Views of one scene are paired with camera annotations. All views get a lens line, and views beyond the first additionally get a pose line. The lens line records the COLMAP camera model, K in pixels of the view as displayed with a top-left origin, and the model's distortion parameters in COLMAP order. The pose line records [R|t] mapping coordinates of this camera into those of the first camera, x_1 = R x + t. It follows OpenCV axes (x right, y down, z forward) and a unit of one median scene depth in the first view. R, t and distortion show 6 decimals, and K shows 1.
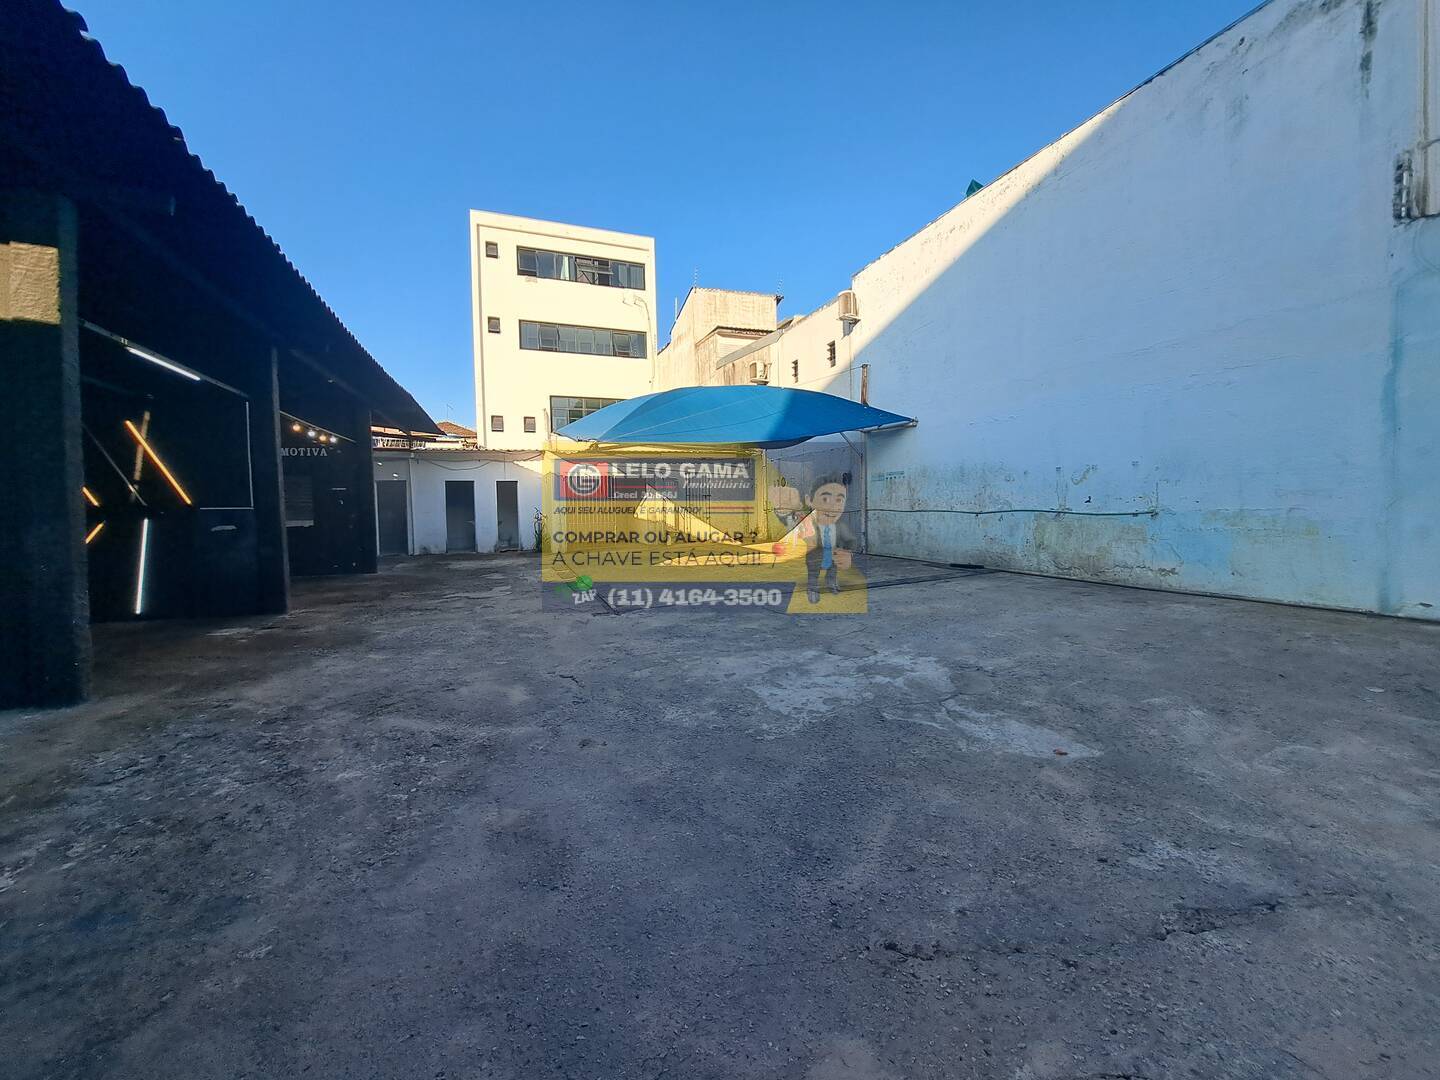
lens RADIAL K [[573.1, 0, 724.2], [0, 573.1, 527.0], [0, 0, 1]] dist [-0.018383, -0.000570]
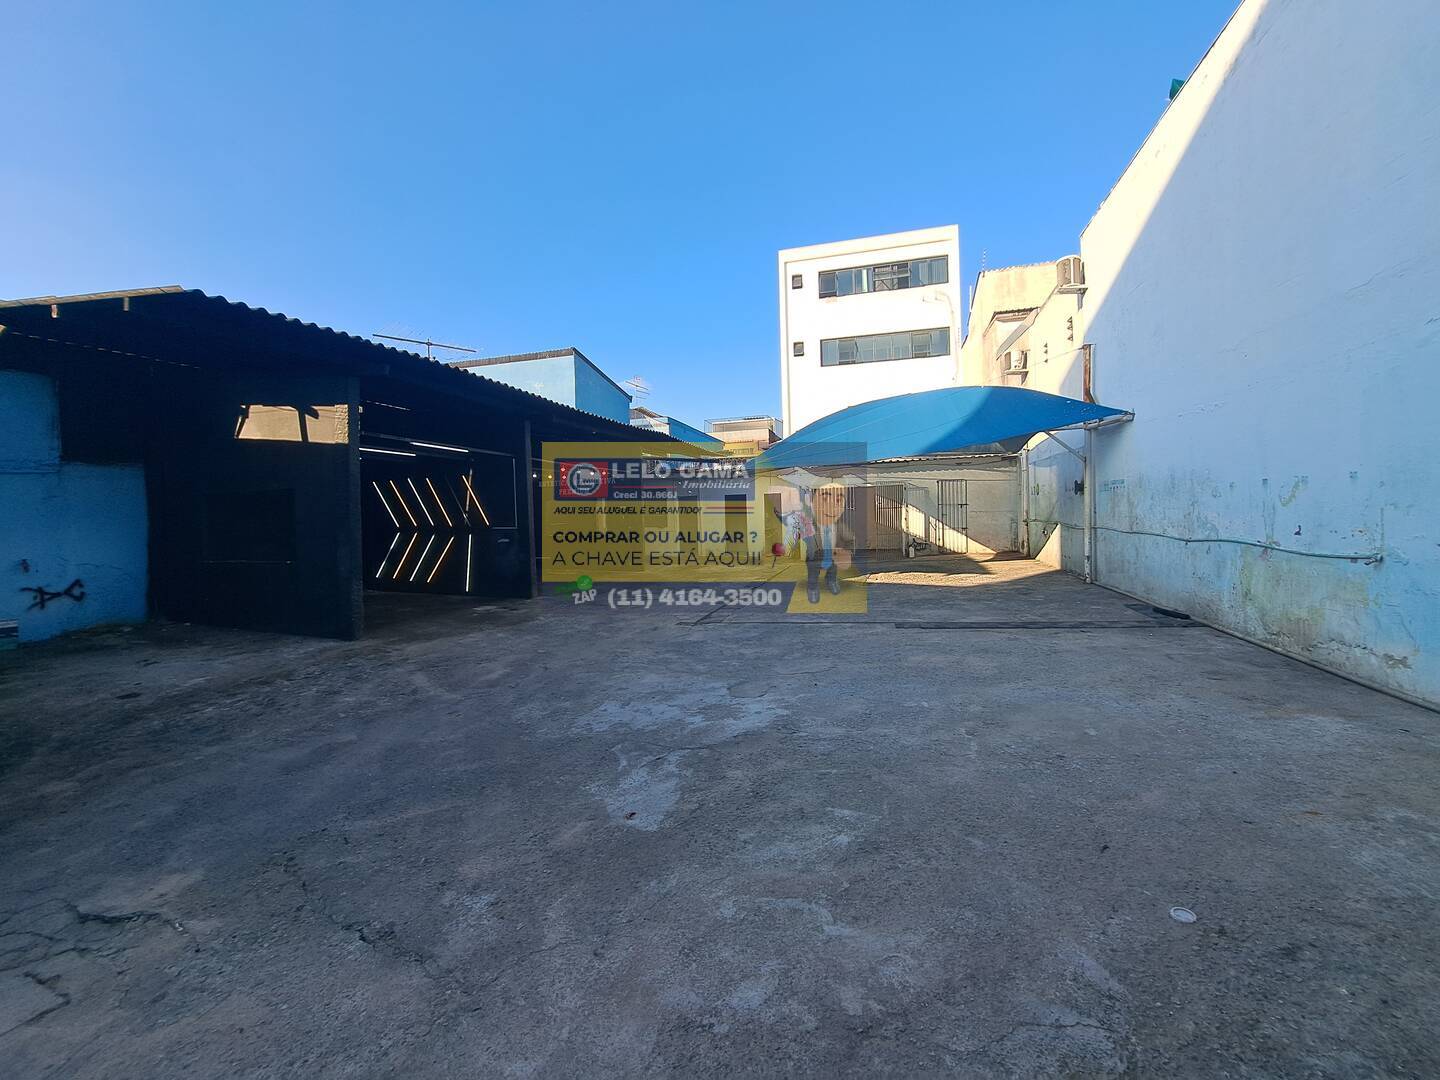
lens RADIAL K [[570.8, 0, 724.2], [0, 570.8, 525.4], [0, 0, 1]] dist [-0.016759, -0.000725]
pose [[0.793991, 0.010704, -0.607836, 0.840841], [-0.010298, 0.999938, 0.004157, -0.081308], [0.607843, 0.002959, 0.794052, 0.184178]]
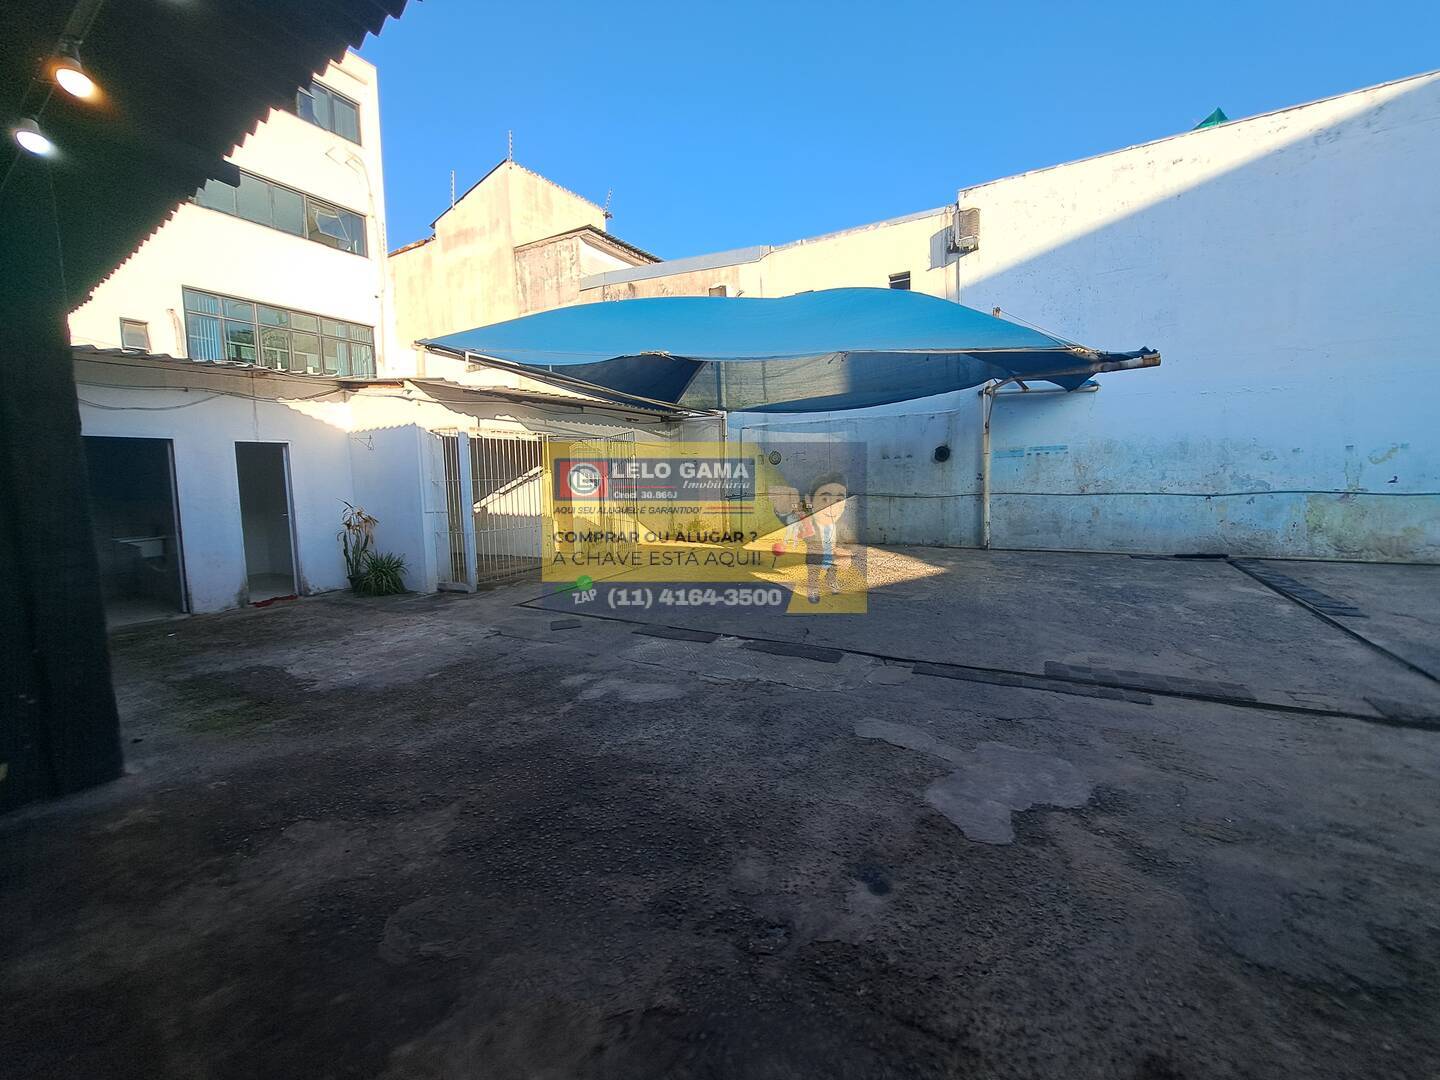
lens RADIAL K [[570.8, 0, 724.2], [0, 570.8, 525.4], [0, 0, 1]] dist [-0.016759, -0.000725]
pose [[0.776118, -0.051721, 0.628463, -1.410204], [0.034766, 0.998624, 0.039251, -0.077474], [-0.629629, -0.008614, 0.776848, 1.612976]]
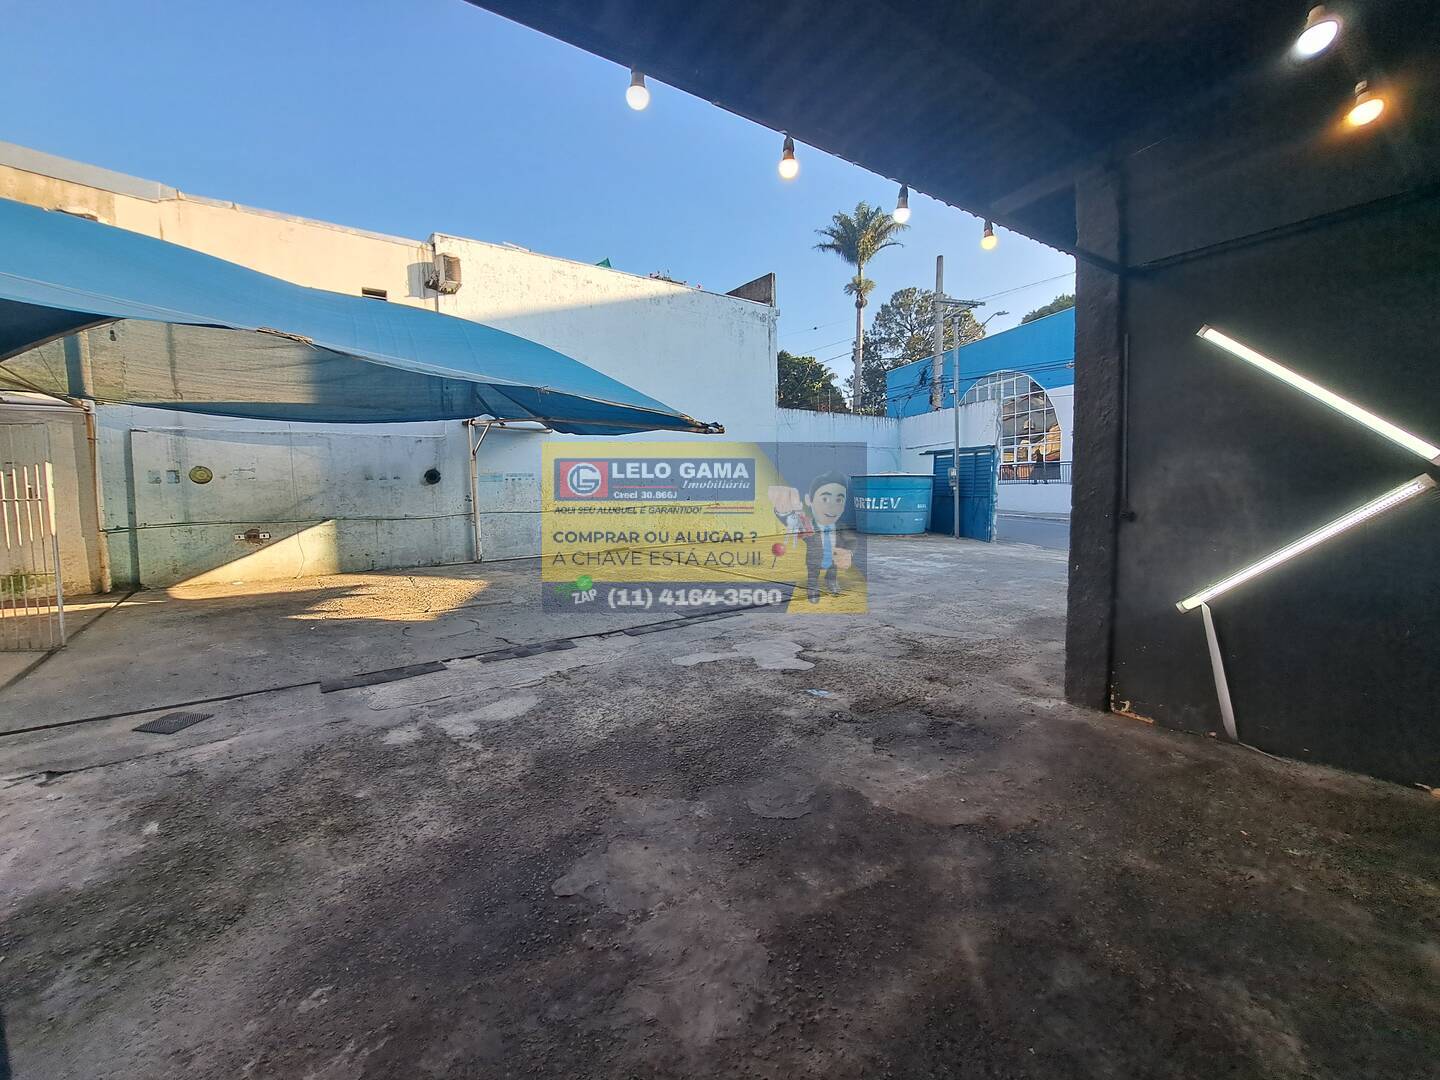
lens RADIAL K [[578.2, 0, 718.5], [0, 578.2, 530.1], [0, 0, 1]] dist [-0.016843, -0.000248]
pose [[-0.264321, -0.044698, 0.963398, -1.896939], [0.064449, 0.995874, 0.063887, -0.096262], [-0.962279, 0.078976, -0.260350, 2.288844]]
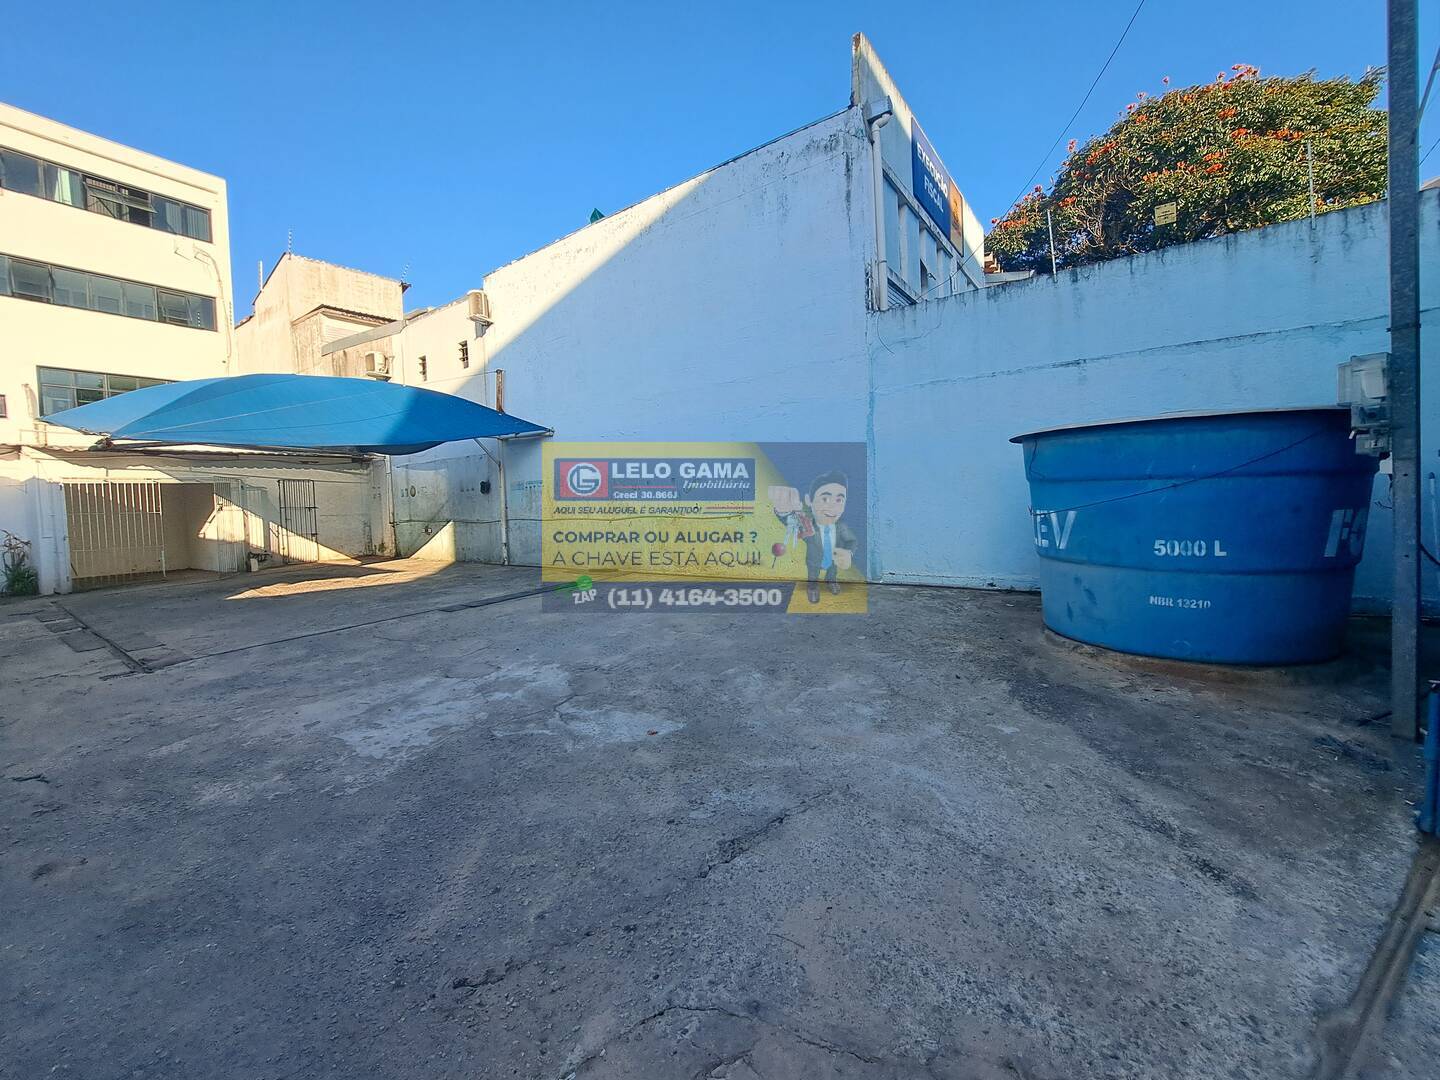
lens RADIAL K [[570.8, 0, 724.2], [0, 570.8, 525.4], [0, 0, 1]] dist [-0.016759, -0.000725]
pose [[0.834918, -0.034929, 0.549265, 0.065945], [0.043762, 0.999037, -0.002991, -0.002540], [-0.548632, 0.026535, 0.835643, -0.020429]]
